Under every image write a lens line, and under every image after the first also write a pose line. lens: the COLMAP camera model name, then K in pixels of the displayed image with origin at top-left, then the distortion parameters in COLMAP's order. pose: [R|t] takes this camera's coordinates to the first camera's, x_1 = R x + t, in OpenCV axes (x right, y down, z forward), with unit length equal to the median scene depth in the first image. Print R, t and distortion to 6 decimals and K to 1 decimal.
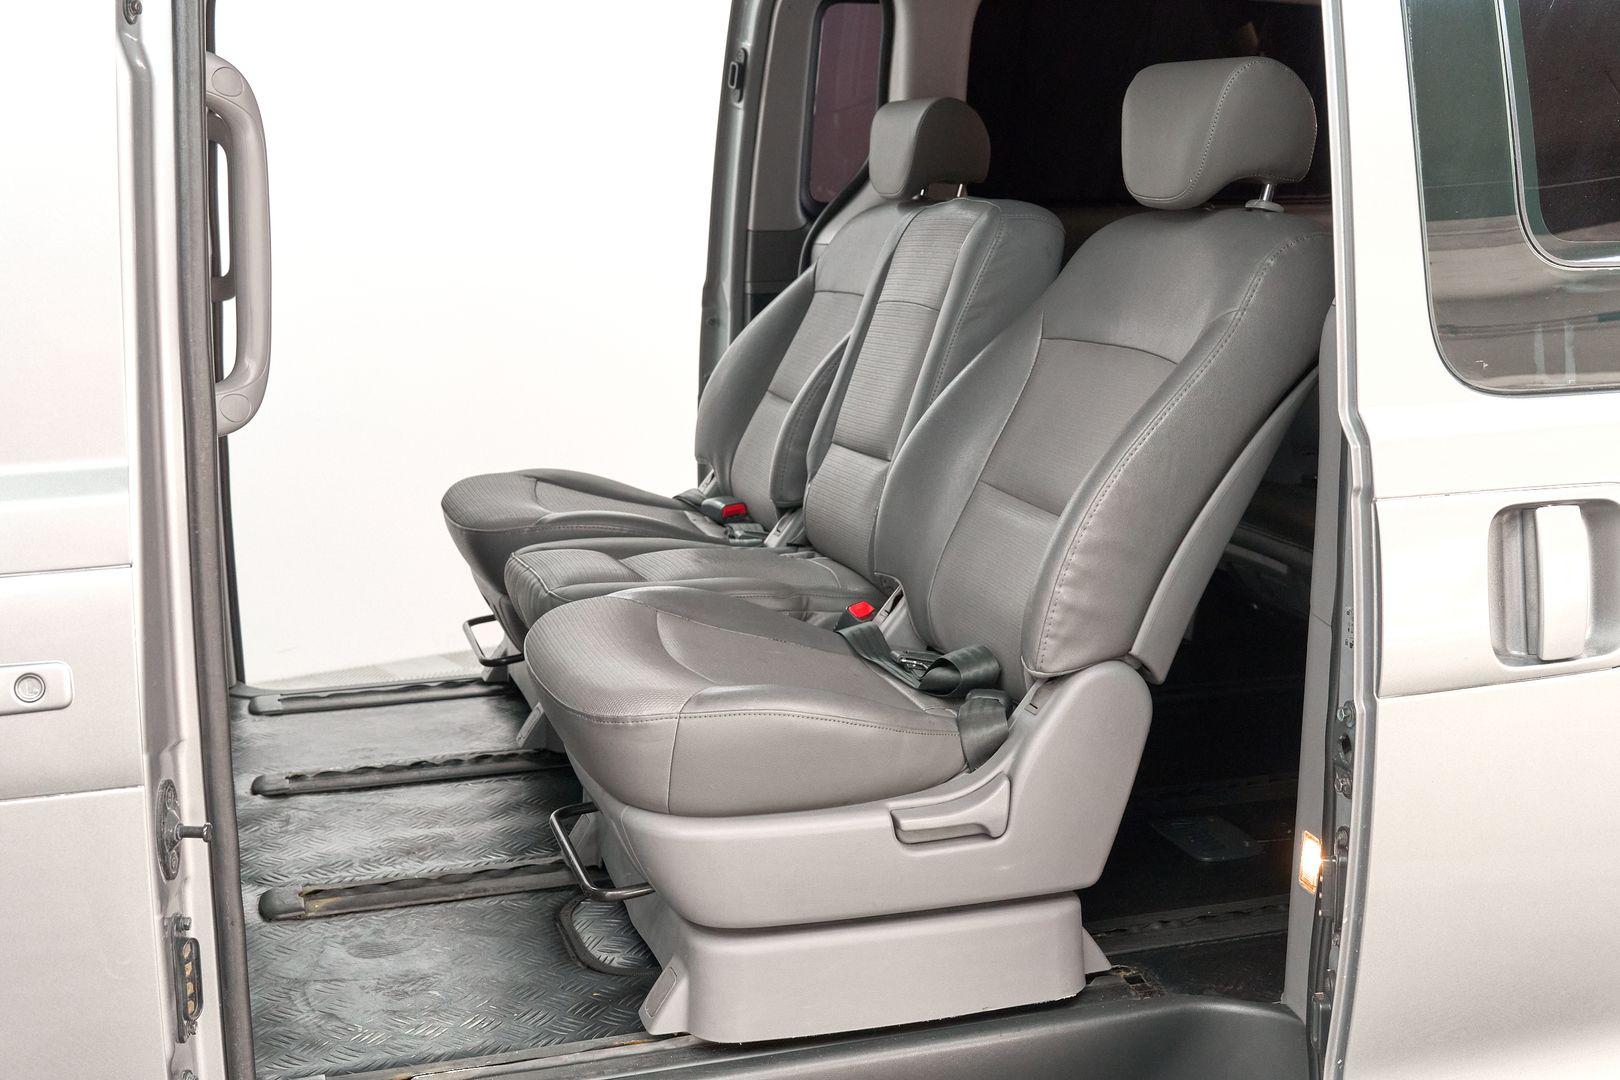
lens RADIAL K [[1837.1, 0, 810.0], [0, 1837.1, 540.0], [0, 0, 1]] dist [0.010146, 0.040601]
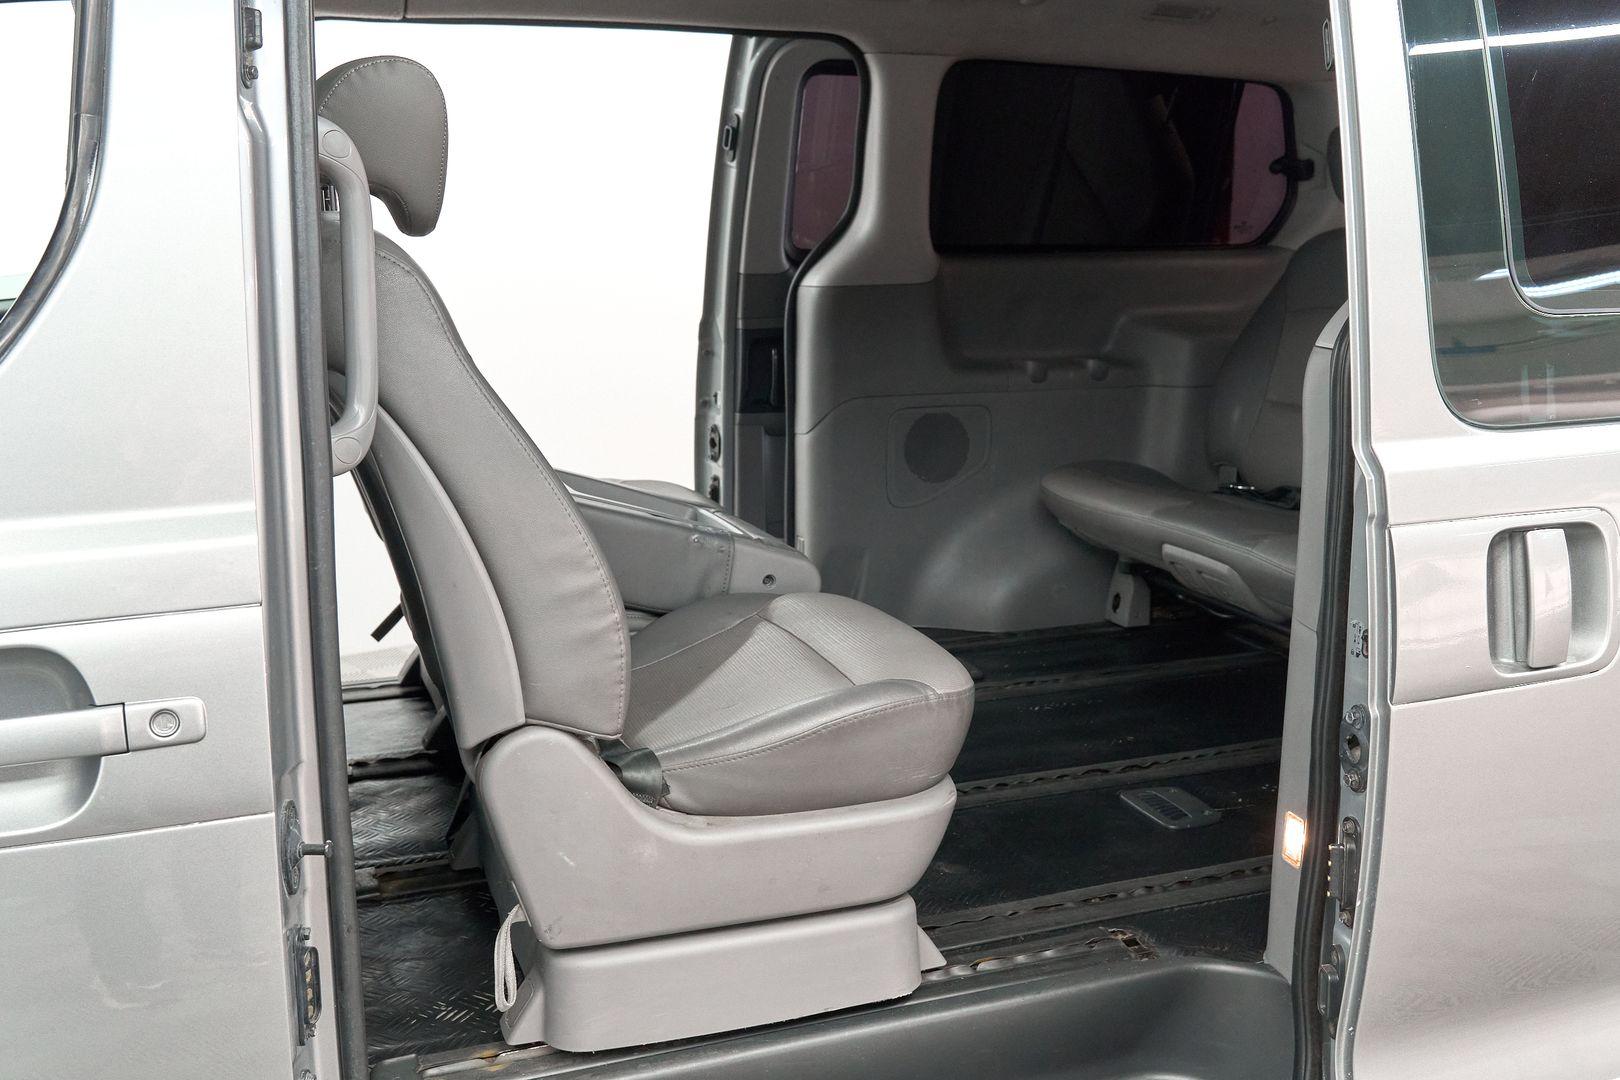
lens RADIAL K [[1523.4, 0, 810.0], [0, 1523.4, 540.0], [0, 0, 1]] dist [0.054885, -0.009678]
pose [[0.998660, -0.009175, 0.050938, -0.085556], [0.008633, 0.999904, 0.010849, -0.025830], [-0.051033, -0.010394, 0.998643, 0.092064]]
